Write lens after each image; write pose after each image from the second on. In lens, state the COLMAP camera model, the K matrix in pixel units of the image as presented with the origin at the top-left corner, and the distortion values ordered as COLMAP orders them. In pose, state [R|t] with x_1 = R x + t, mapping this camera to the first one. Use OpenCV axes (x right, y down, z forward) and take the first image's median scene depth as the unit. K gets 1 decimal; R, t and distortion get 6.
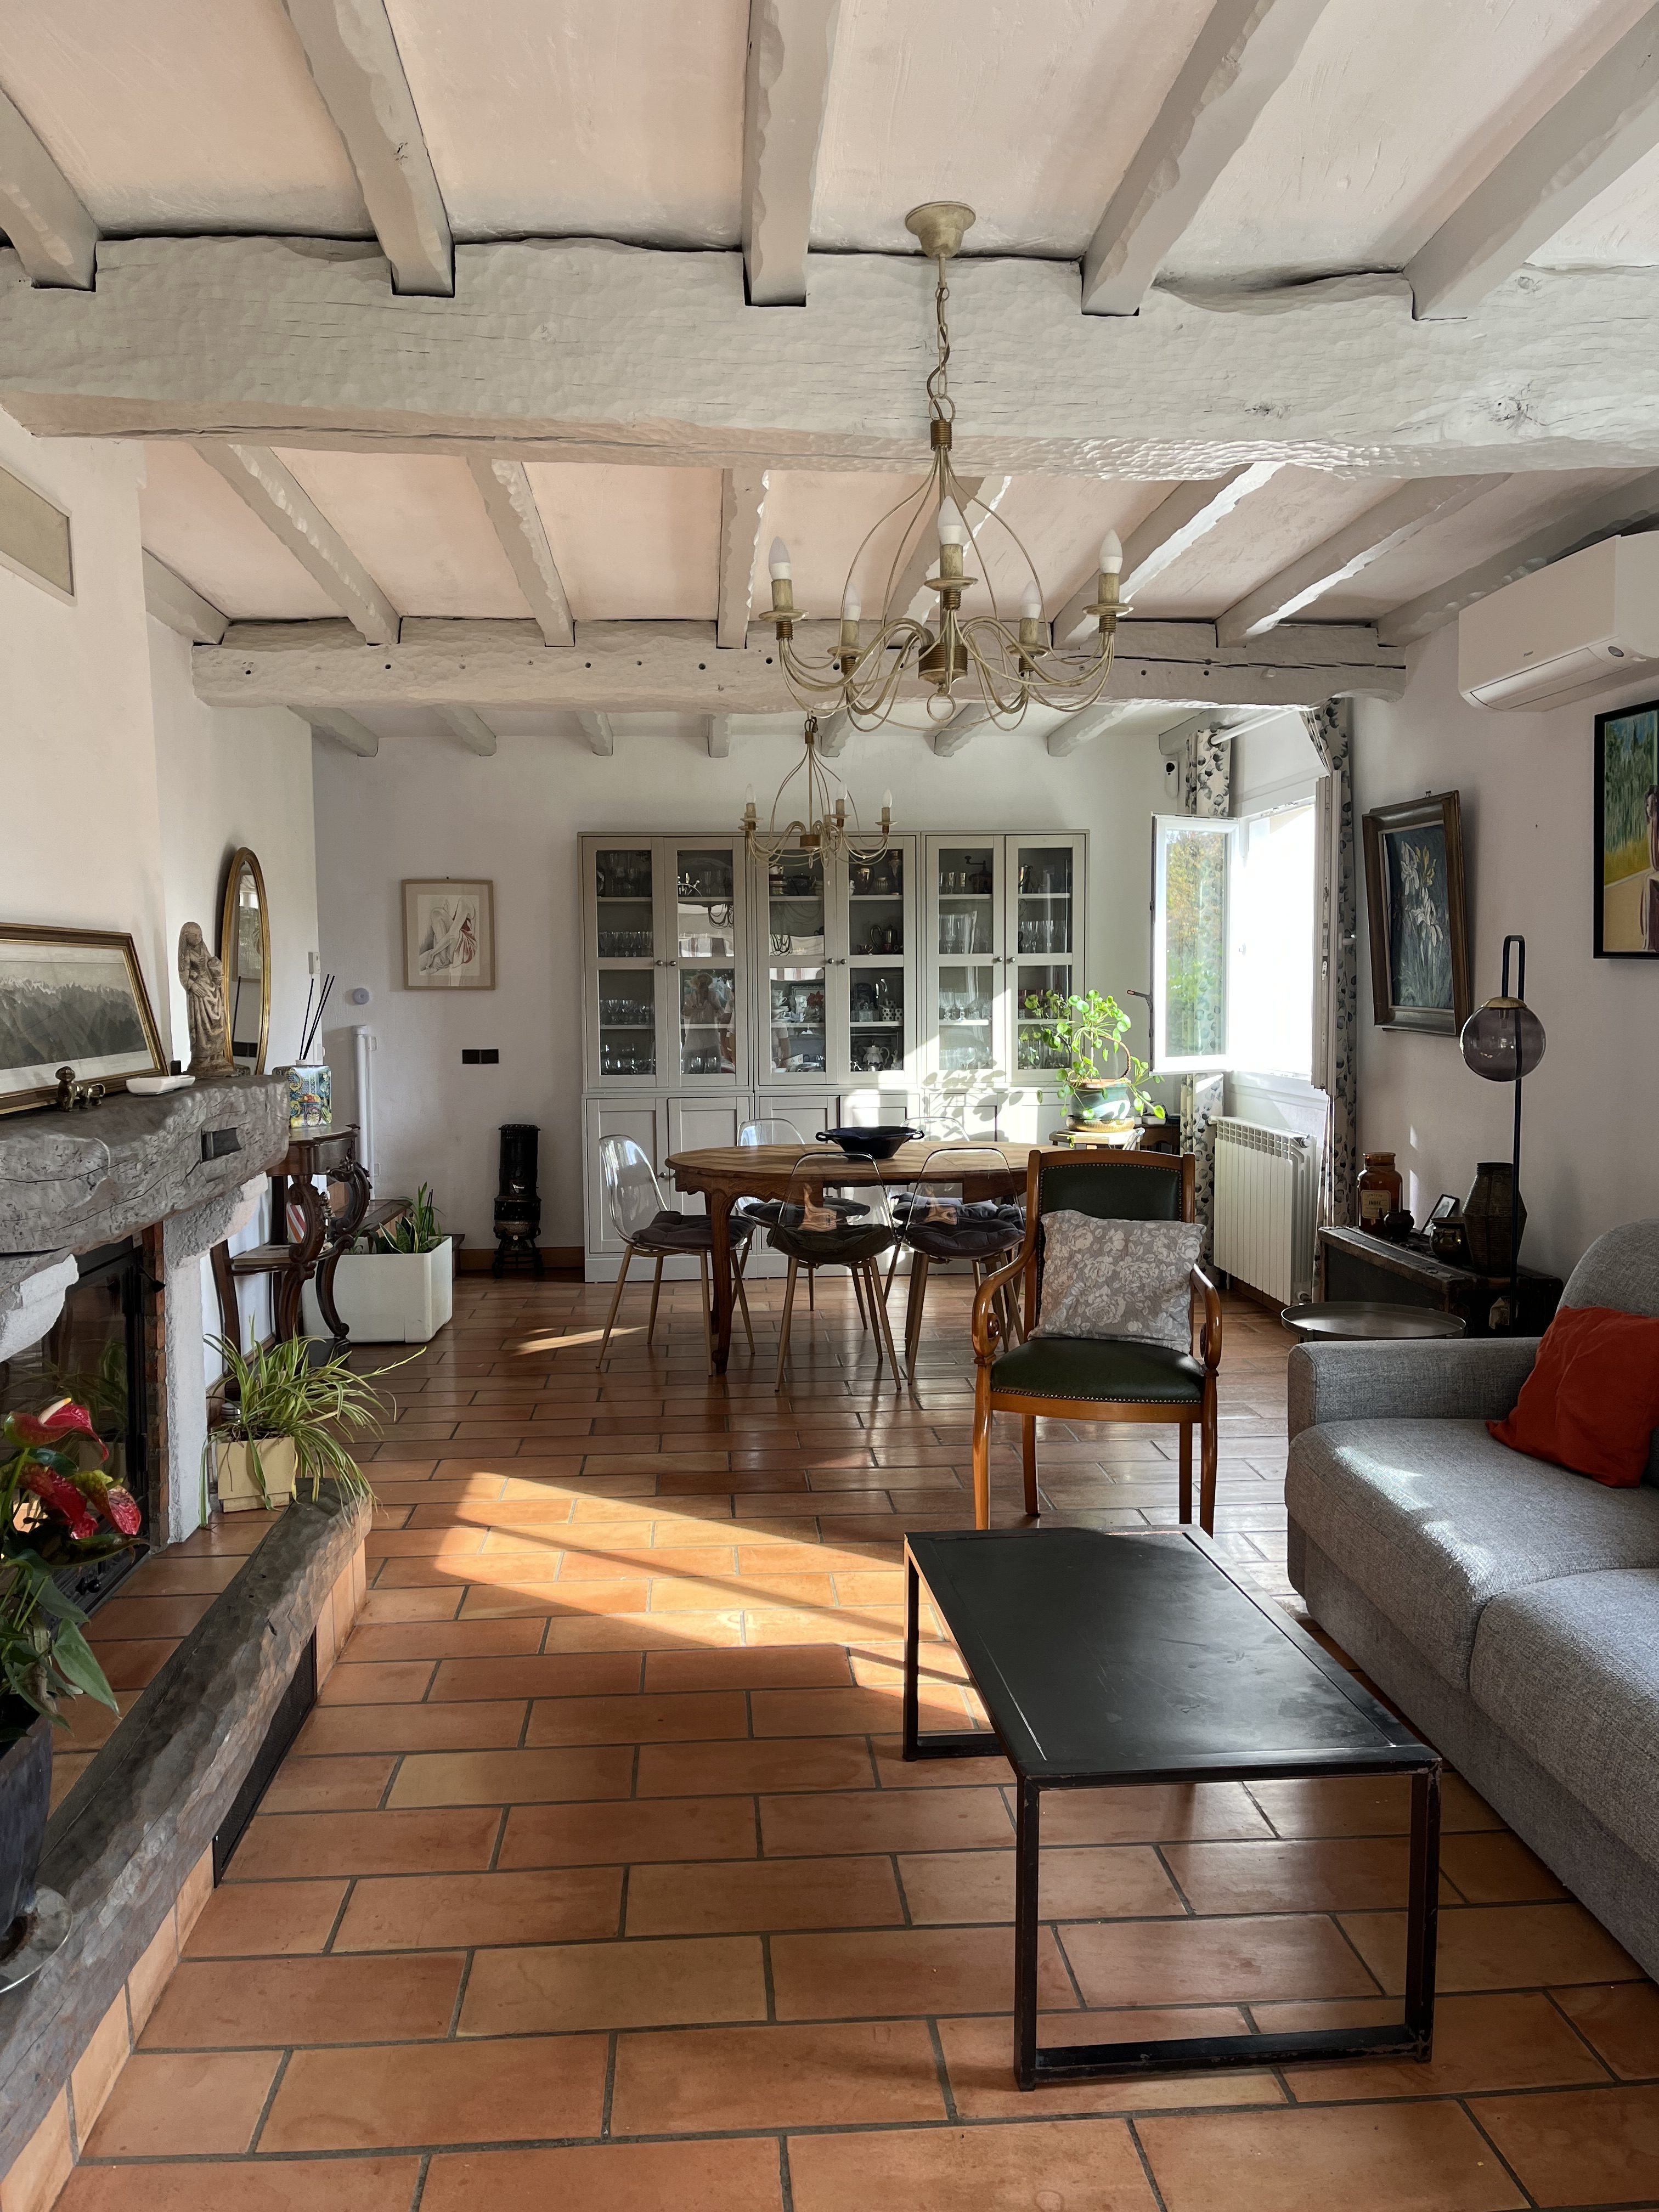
lens RADIAL K [[1676.1, 0, 828.2], [0, 1676.1, 1102.9], [0, 0, 1]] dist [0.005076, 0.000628]
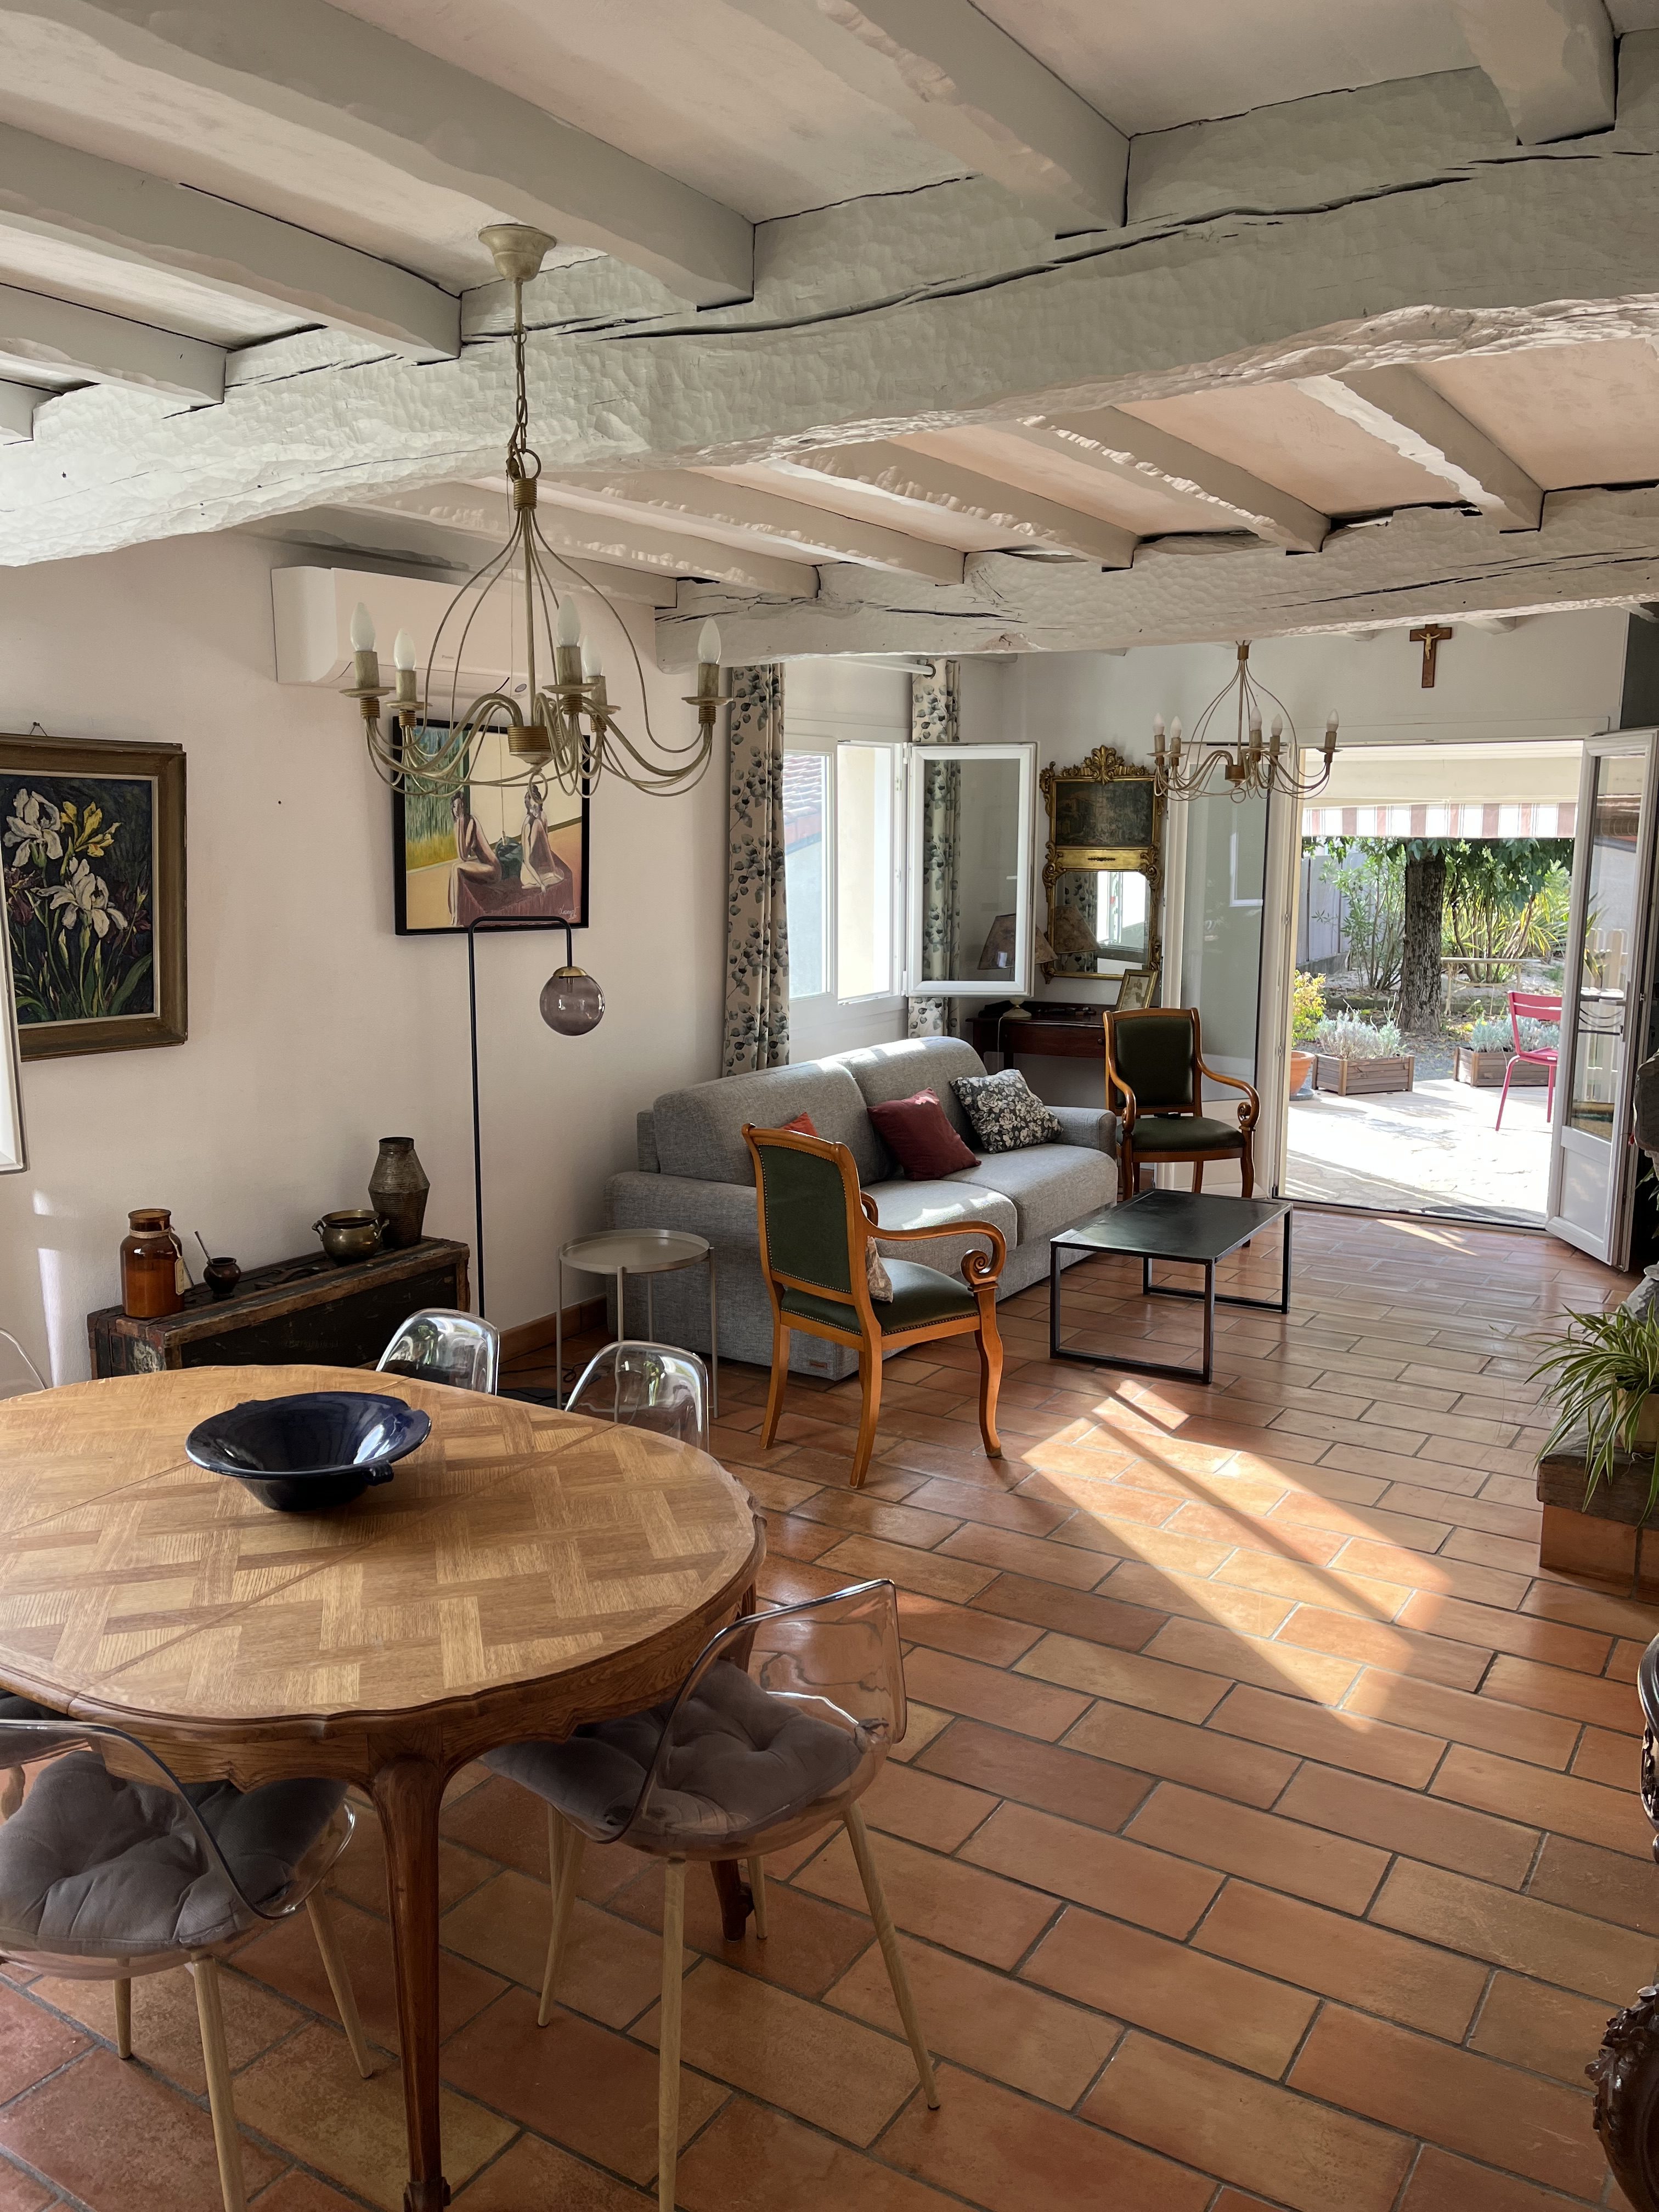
lens RADIAL K [[1676.1, 0, 826.7], [0, 1676.1, 1102.8], [0, 0, 1]] dist [0.005076, 0.000628]
pose [[-0.803776, -0.084027, 0.588969, -0.455656], [0.056124, 0.974851, 0.215674, -0.210489], [-0.592279, 0.206409, -0.778846, 1.792989]]
